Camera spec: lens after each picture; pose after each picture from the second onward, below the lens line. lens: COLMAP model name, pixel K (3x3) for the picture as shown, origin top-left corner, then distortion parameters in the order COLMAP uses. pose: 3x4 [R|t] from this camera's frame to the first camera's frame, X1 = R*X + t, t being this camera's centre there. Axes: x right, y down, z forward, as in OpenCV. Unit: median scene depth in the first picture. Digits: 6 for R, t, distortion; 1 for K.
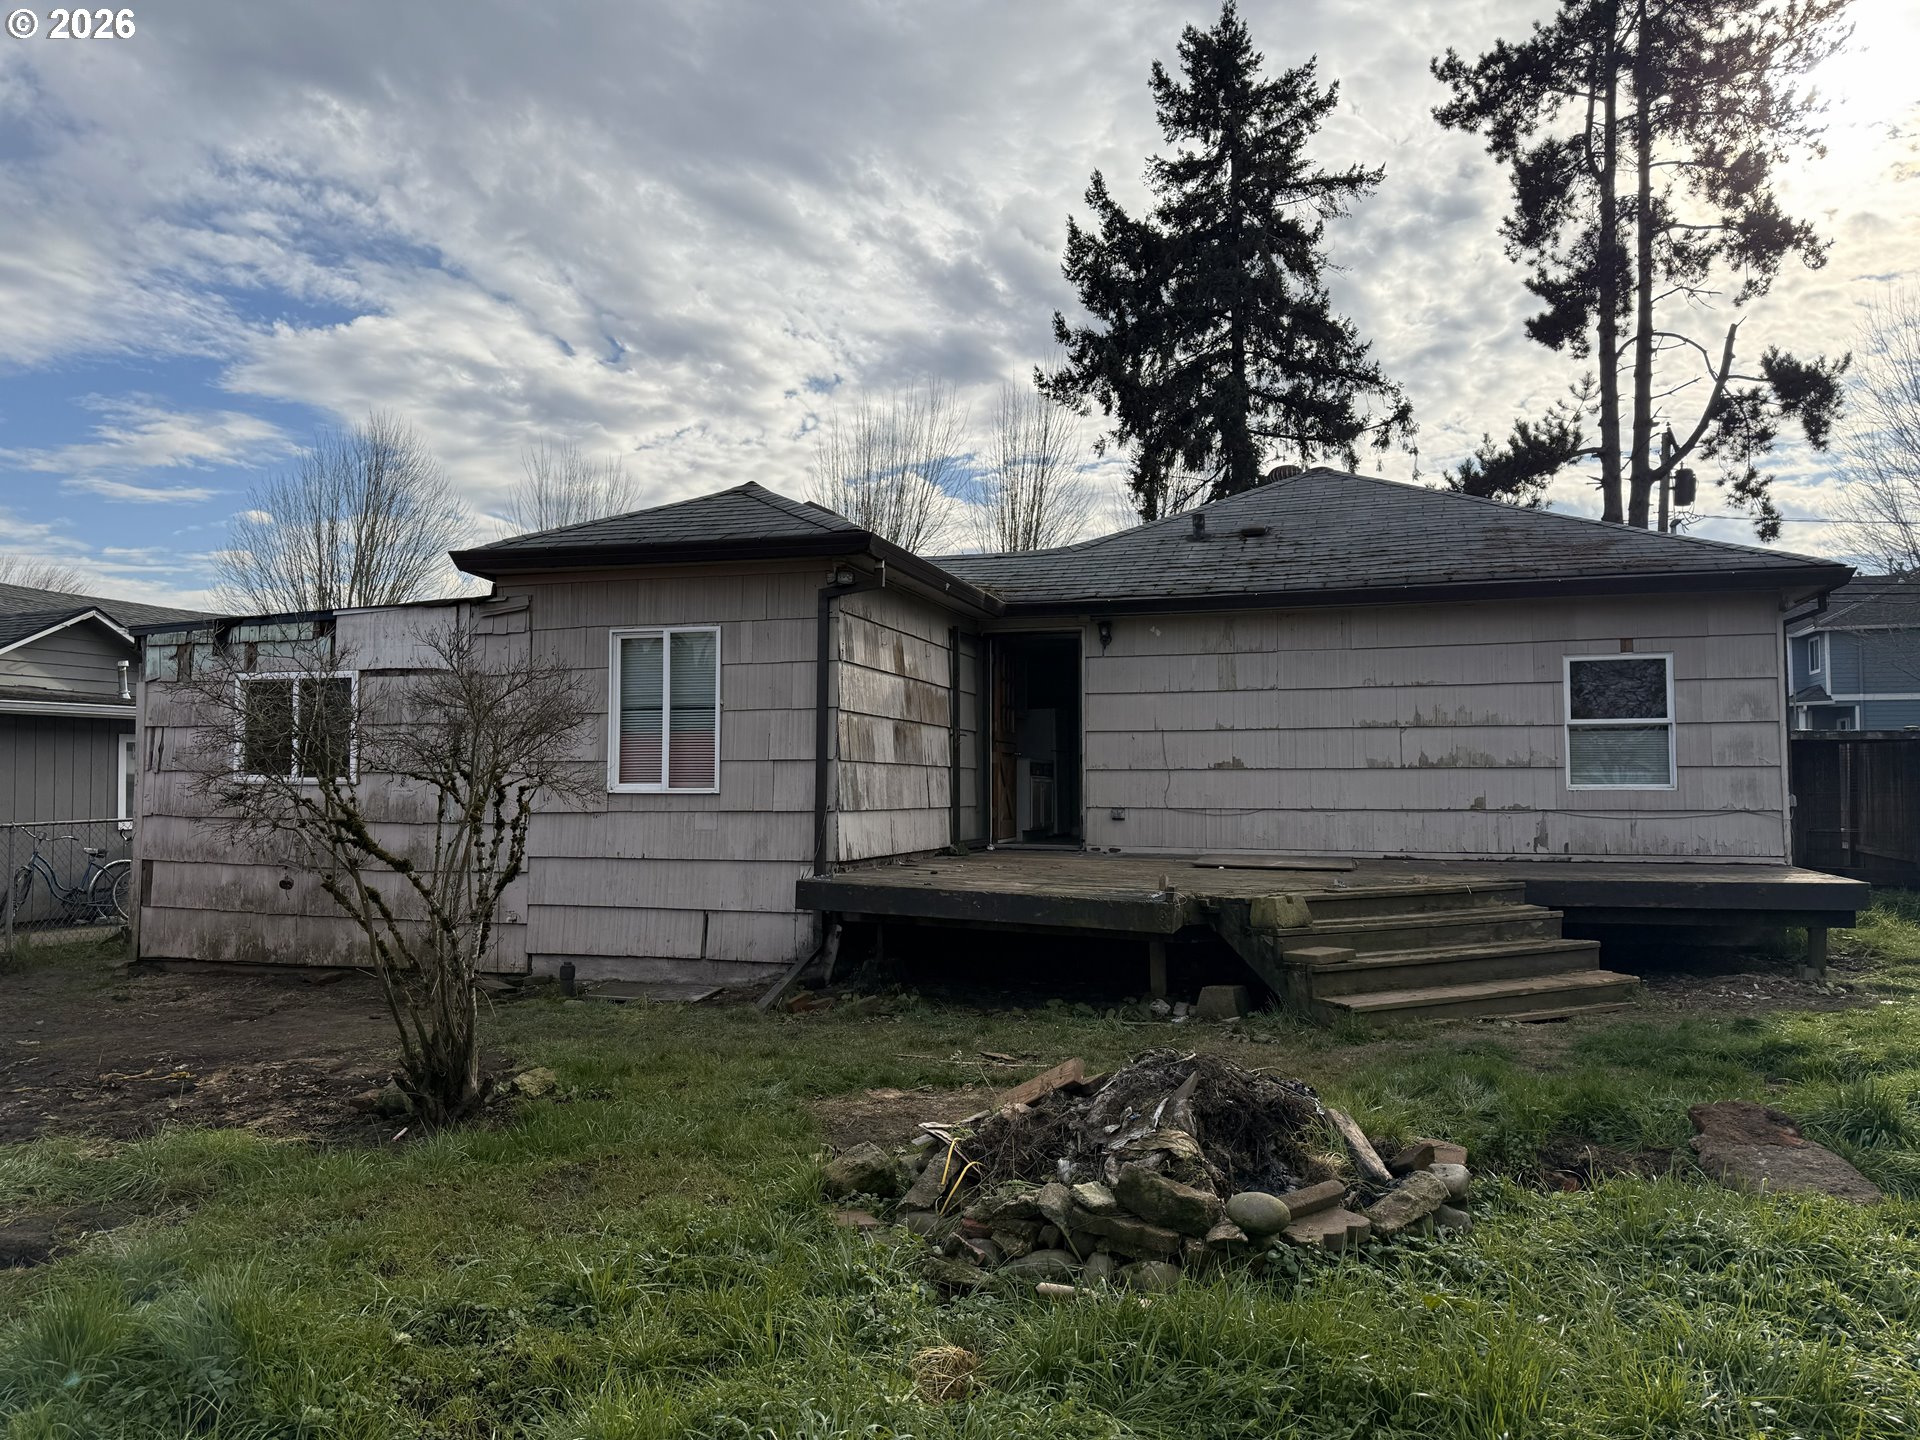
lens RADIAL K [[1347.0, 0, 955.4], [0, 1347.0, 726.8], [0, 0, 1]] dist [0.061711, -0.074607]
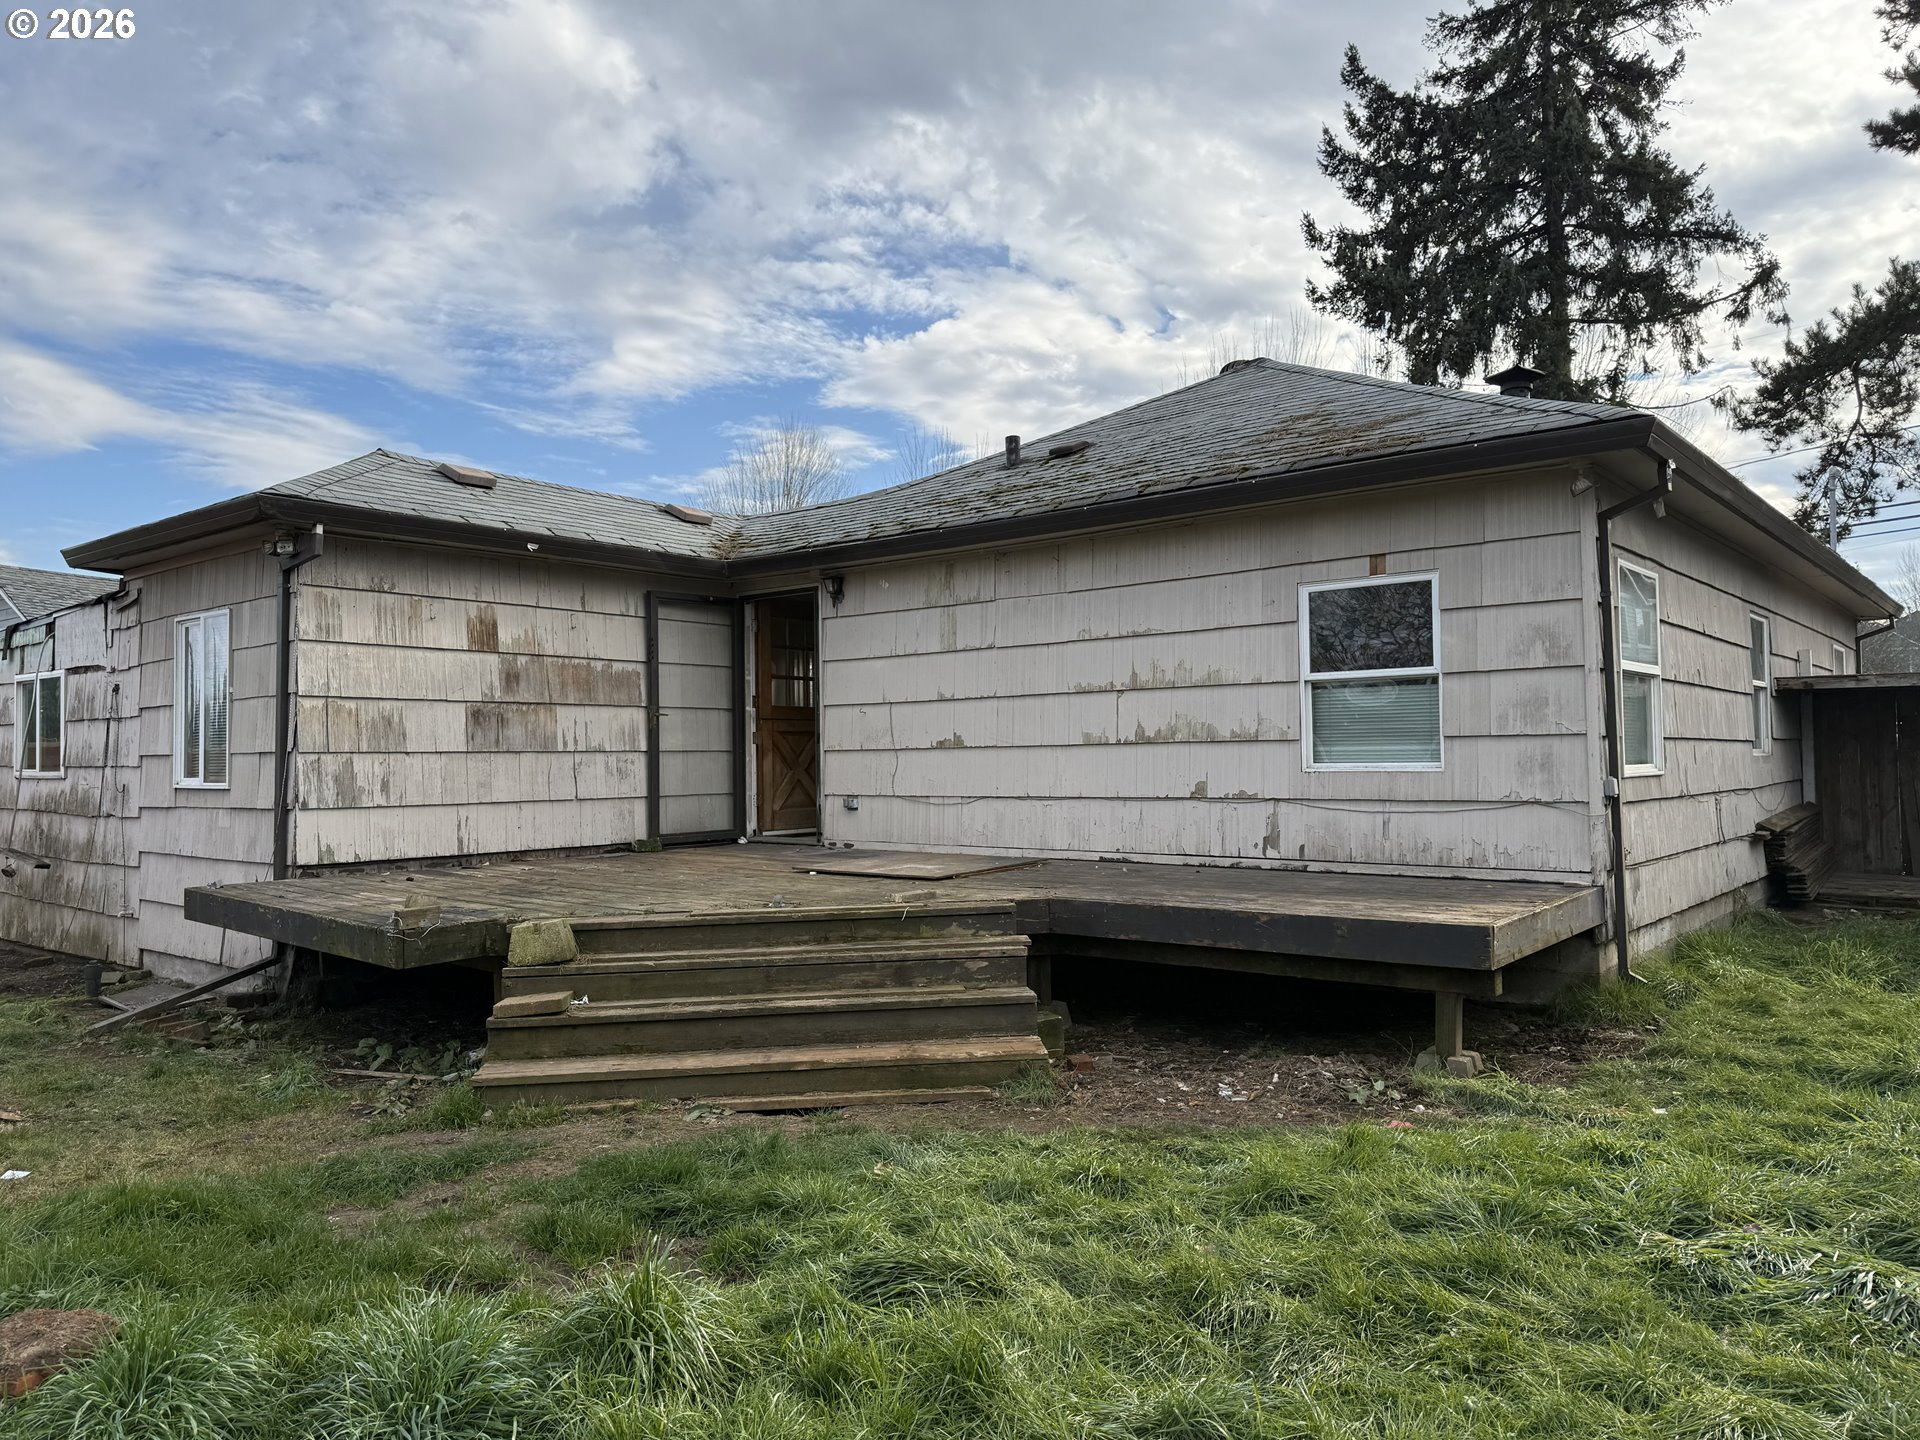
lens RADIAL K [[1371.7, 0, 991.0], [0, 1371.7, 704.7], [0, 0, 1]] dist [0.010204, 0.012957]
pose [[0.929529, -0.026837, -0.367772, 0.553405], [0.030321, 0.999533, 0.003699, 0.003189], [0.367501, -0.014589, 0.929909, 0.255973]]
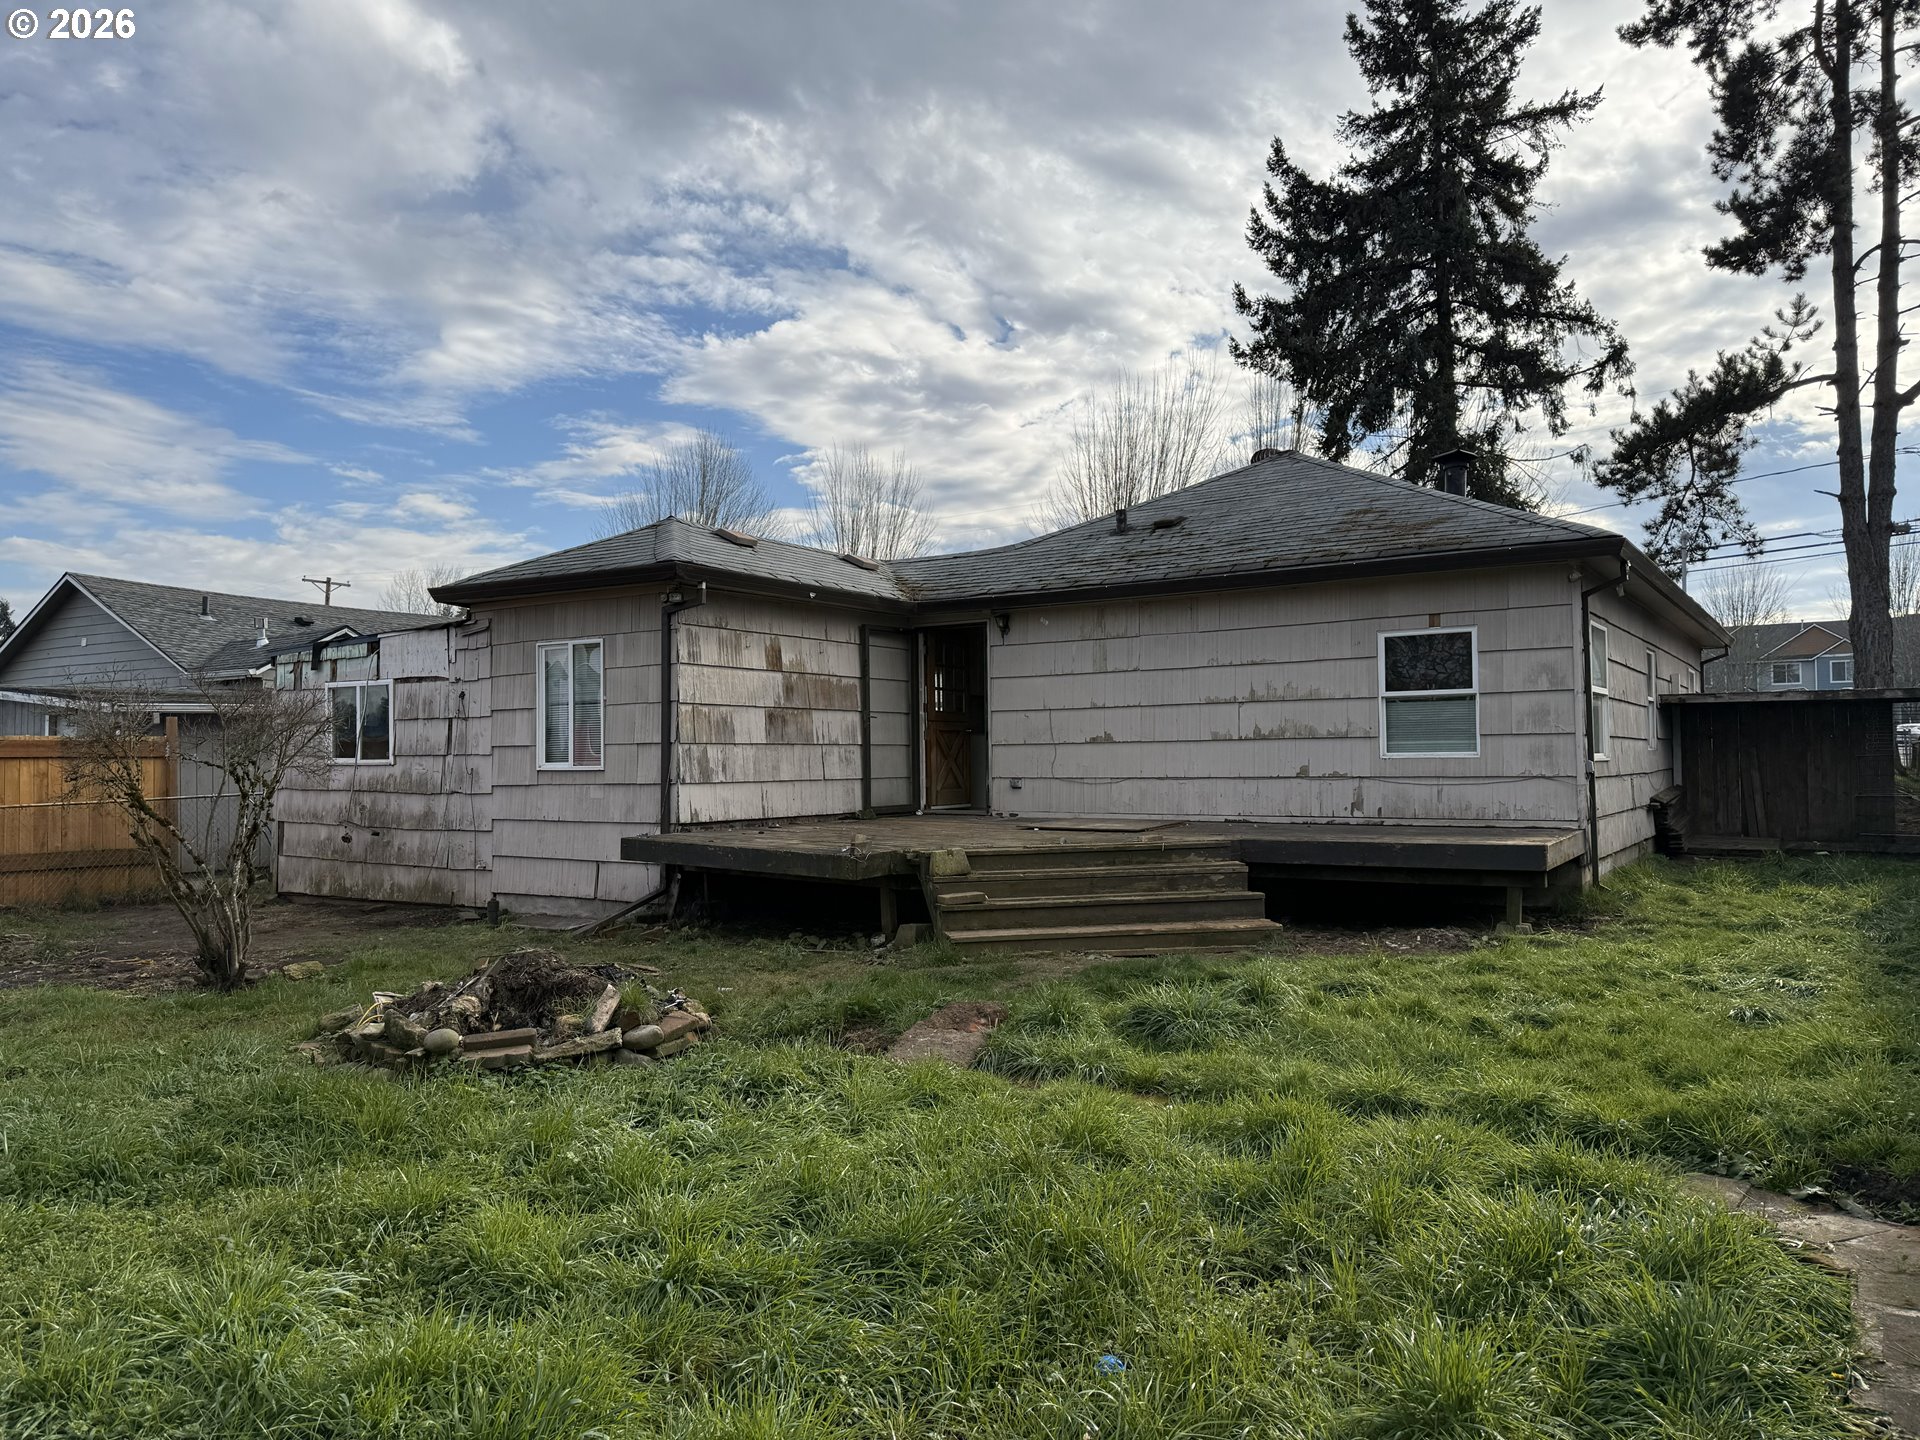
lens RADIAL K [[1347.0, 0, 964.2], [0, 1347.0, 740.7], [0, 0, 1]] dist [0.061711, -0.074607]
pose [[0.960750, -0.015011, -0.277008, 0.421856], [0.024542, 0.999219, 0.030972, -0.007967], [0.276327, -0.036555, 0.960368, -0.111075]]
